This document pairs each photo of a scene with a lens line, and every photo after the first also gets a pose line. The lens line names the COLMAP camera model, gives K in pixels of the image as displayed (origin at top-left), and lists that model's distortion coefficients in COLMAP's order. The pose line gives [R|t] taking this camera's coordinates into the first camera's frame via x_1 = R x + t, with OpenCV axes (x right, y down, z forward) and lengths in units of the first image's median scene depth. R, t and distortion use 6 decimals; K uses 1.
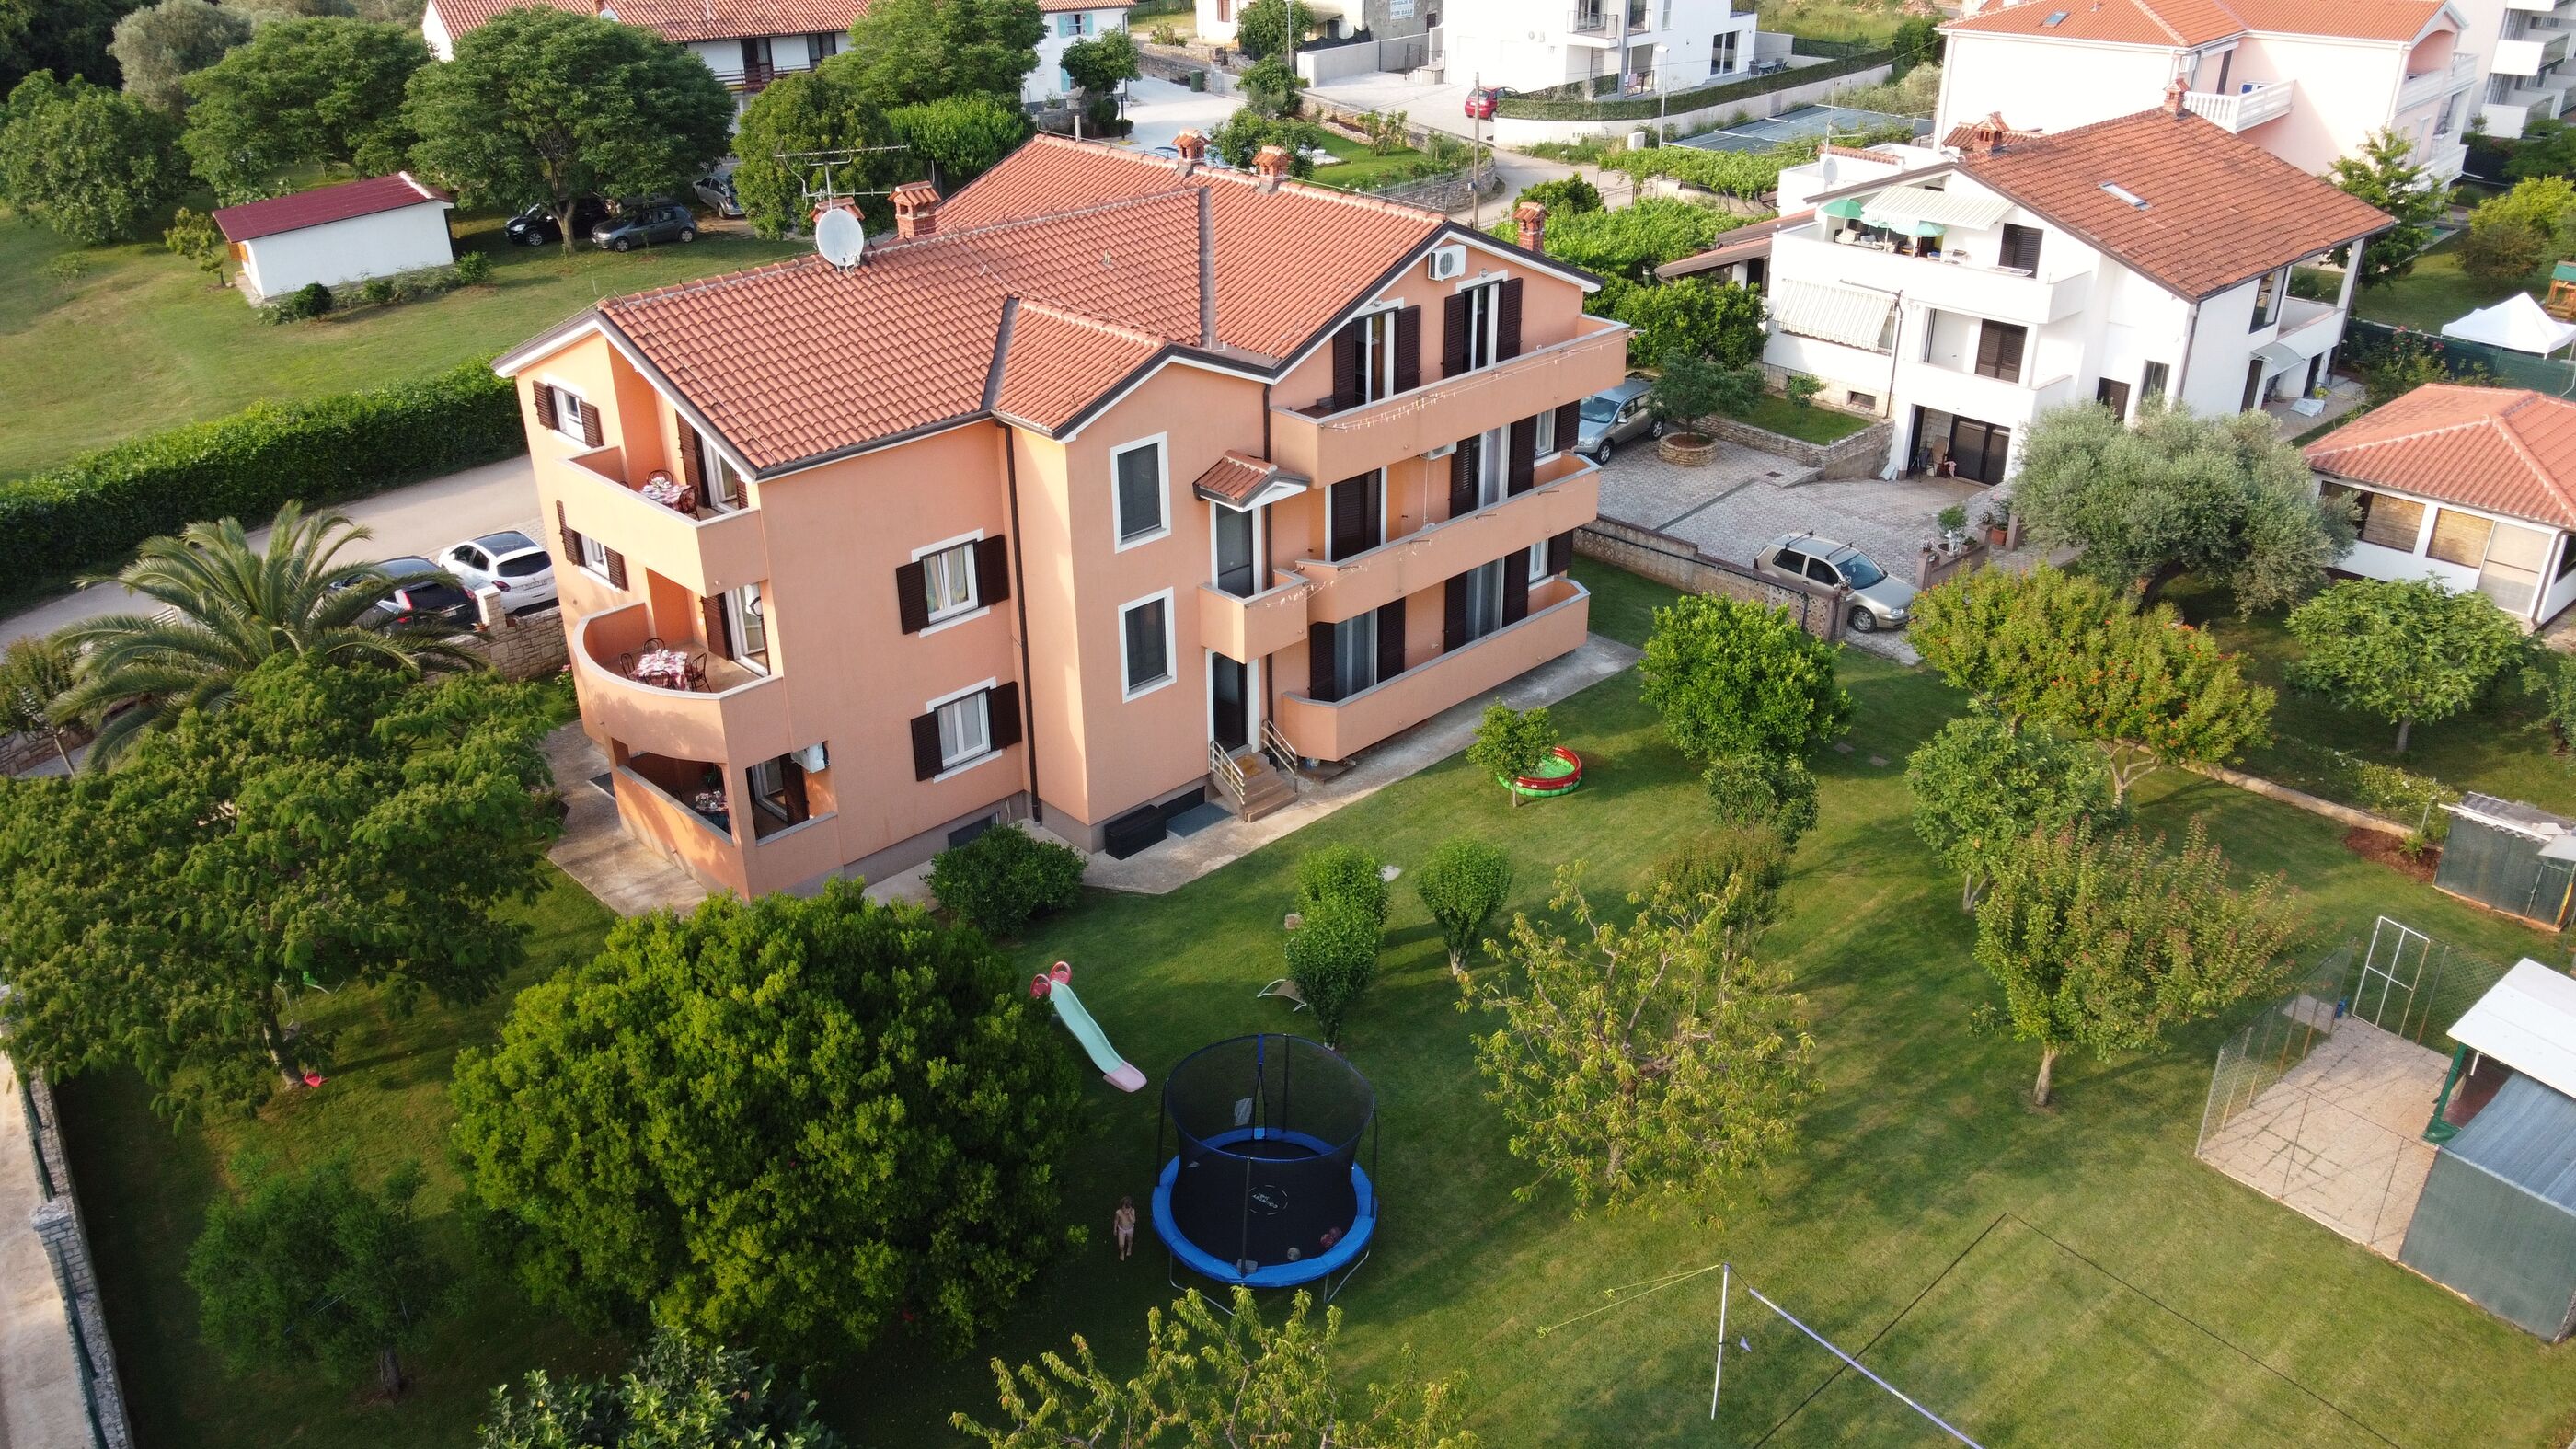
lens RADIAL K [[2012.6, 0, 1288.0], [0, 2012.6, 724.5], [0, 0, 1]] dist [-0.000844, 0.064795]
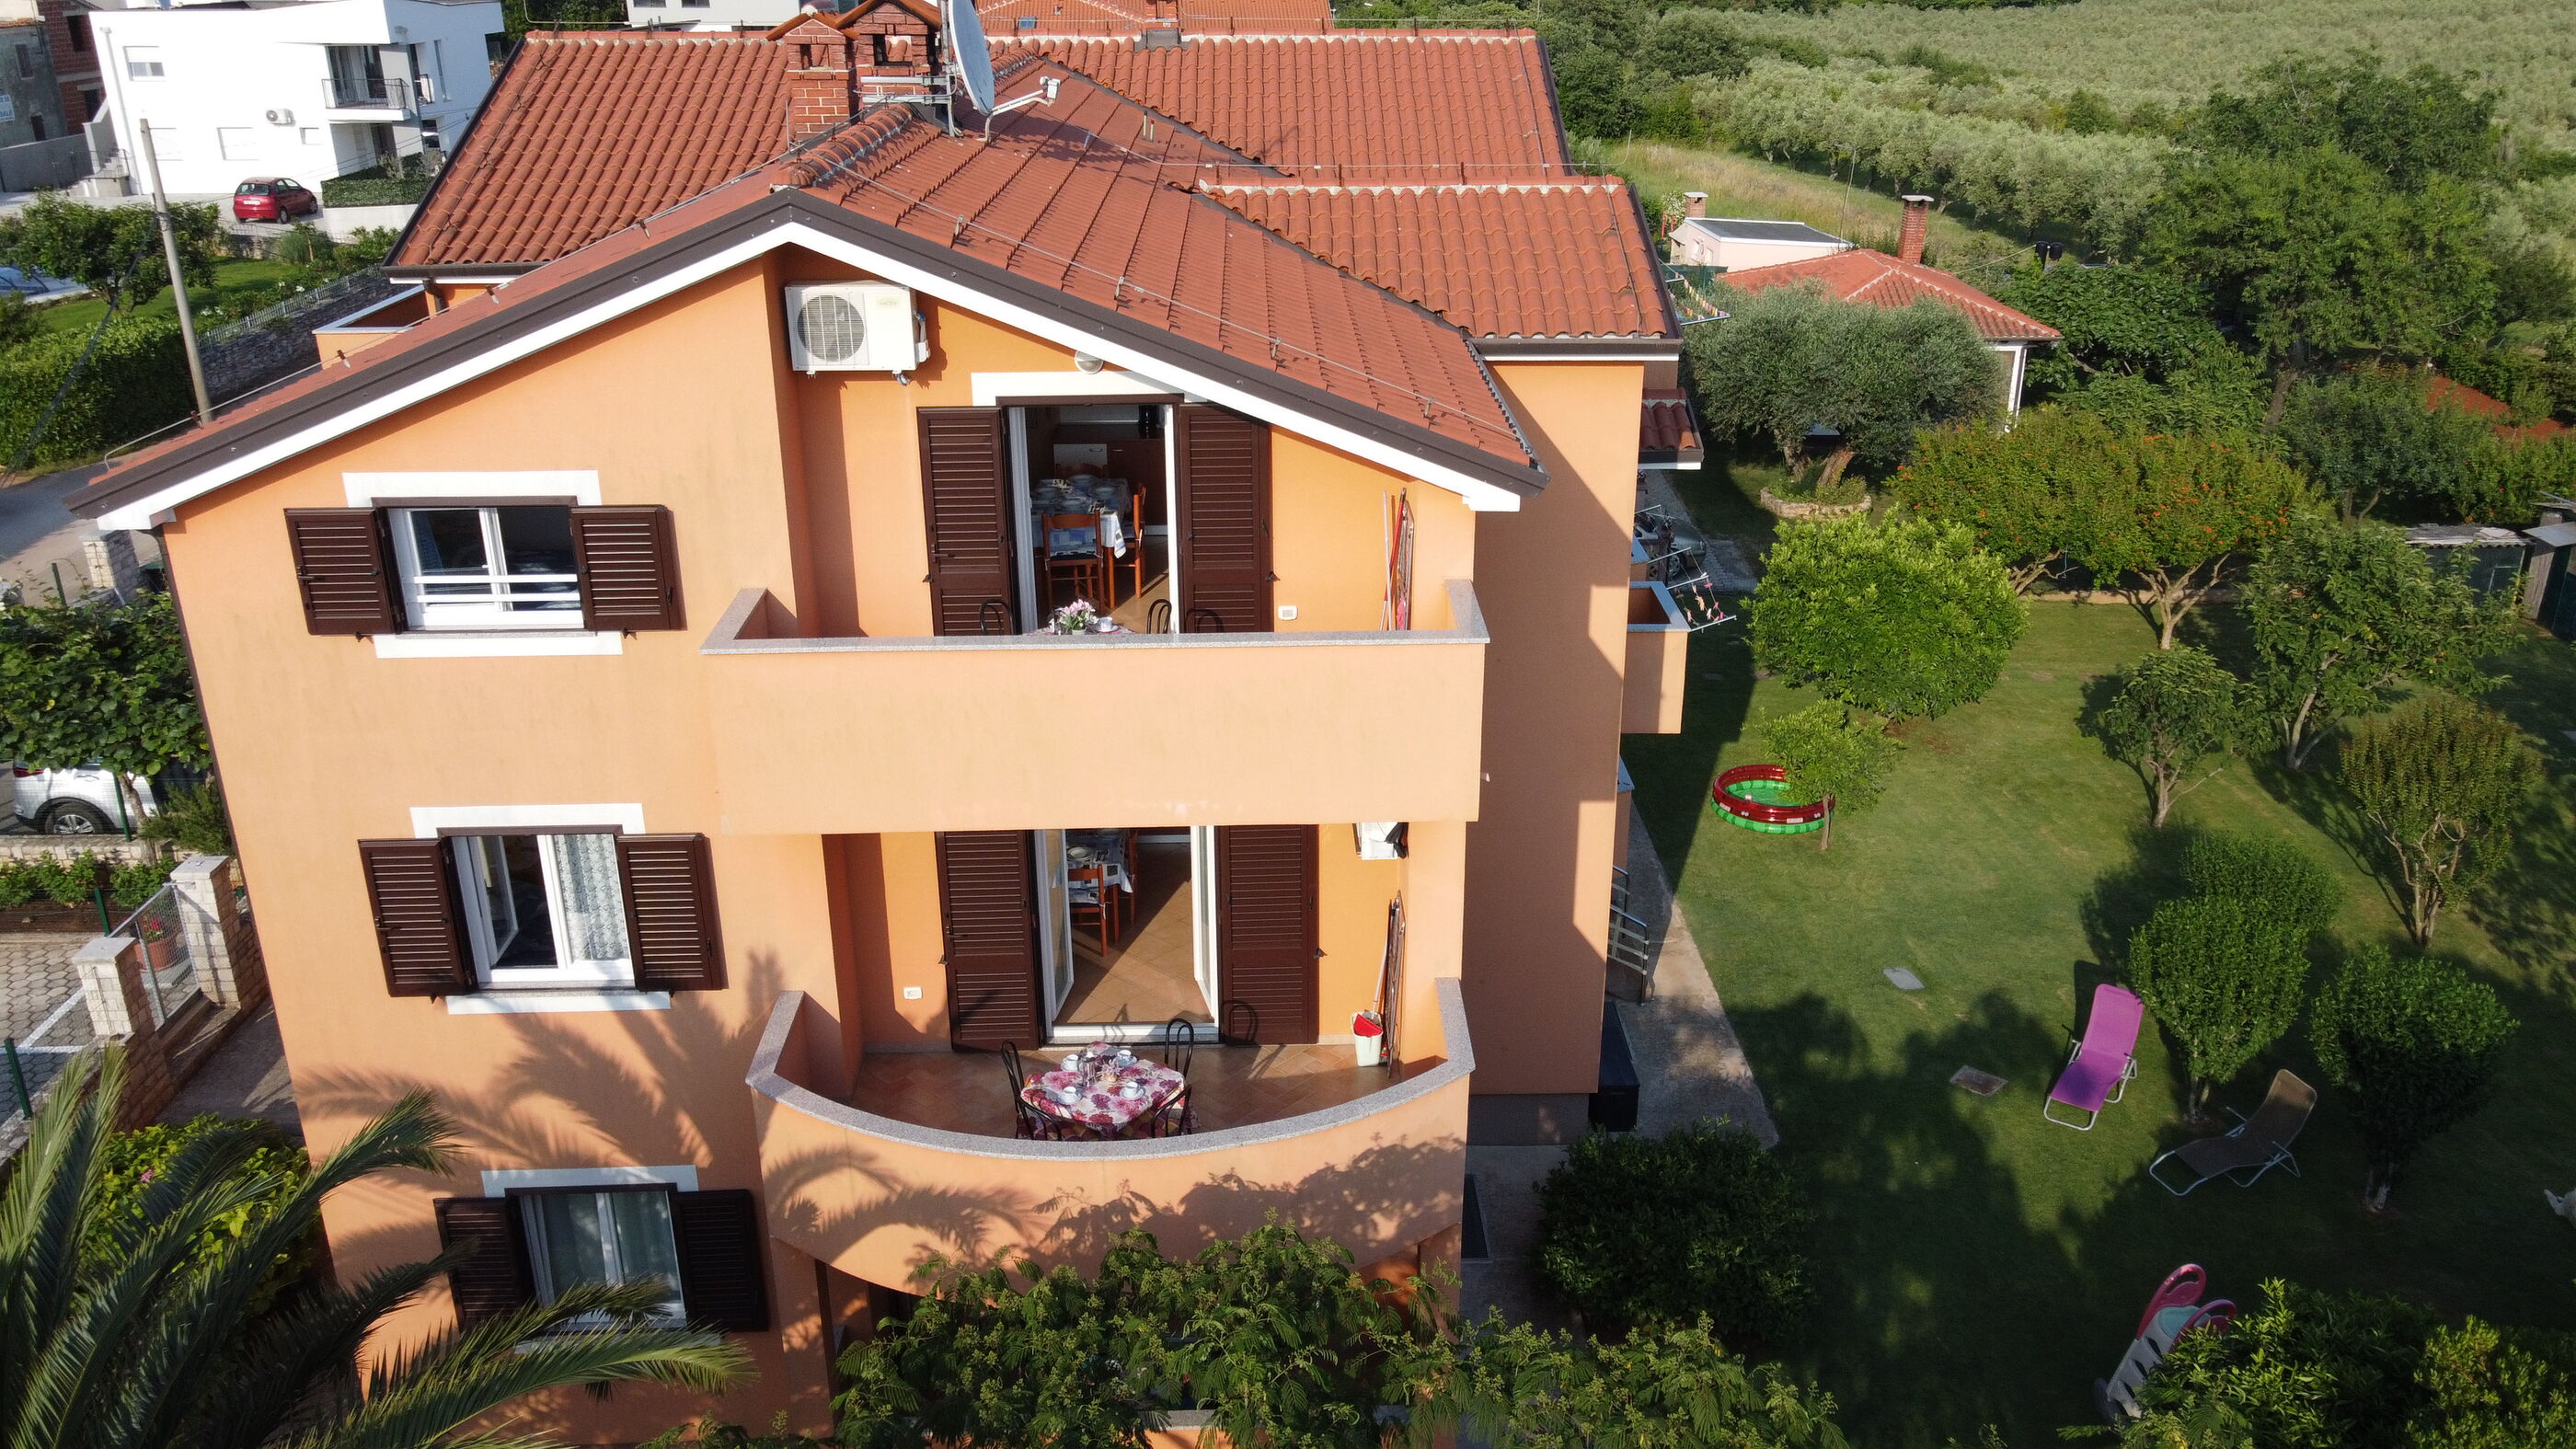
lens RADIAL K [[2012.6, 0, 1288.0], [0, 2012.6, 724.5], [0, 0, 1]] dist [-0.000844, 0.064795]
pose [[0.692052, -0.266907, 0.670690, -0.404813], [0.324669, 0.944937, 0.041036, -0.076593], [-0.644712, 0.189353, 0.740602, 0.517303]]
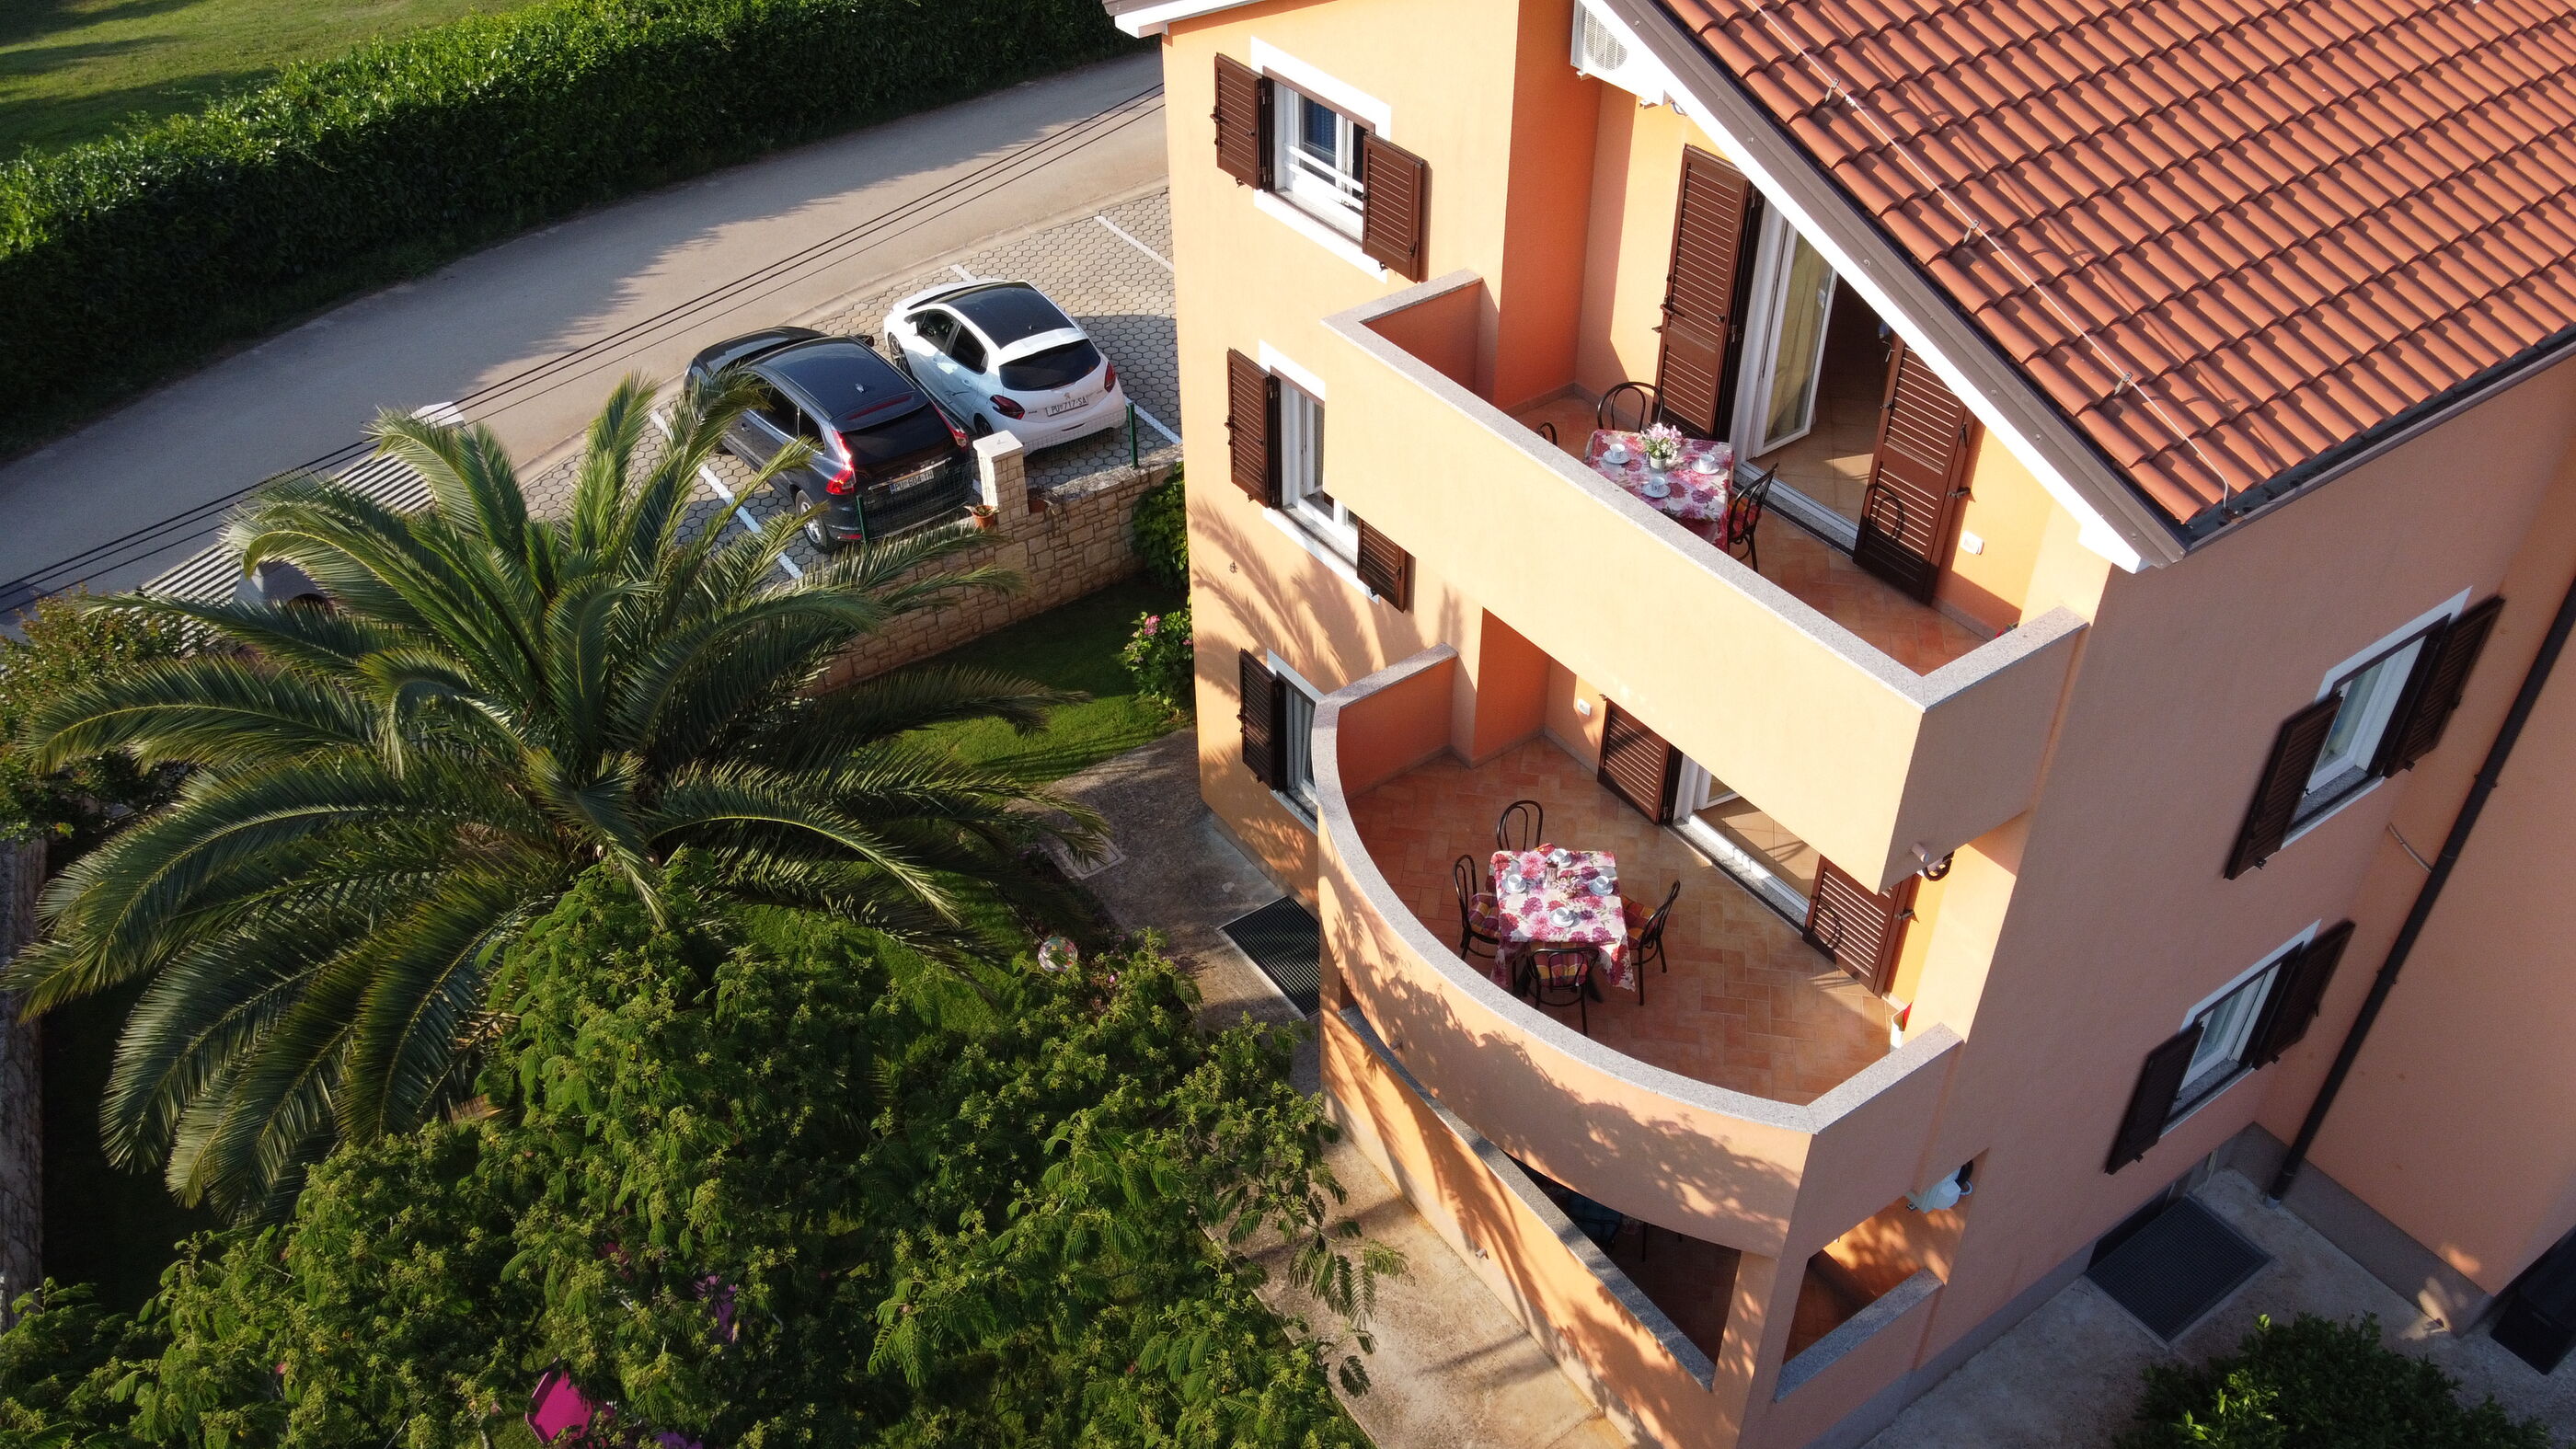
lens RADIAL K [[2012.6, 0, 1288.0], [0, 2012.6, 724.5], [0, 0, 1]] dist [-0.000844, 0.064795]
pose [[0.985899, 0.106116, -0.129393, -0.240874], [-0.076649, 0.973706, 0.214526, -0.105142], [0.148755, -0.201583, 0.968110, 0.486660]]
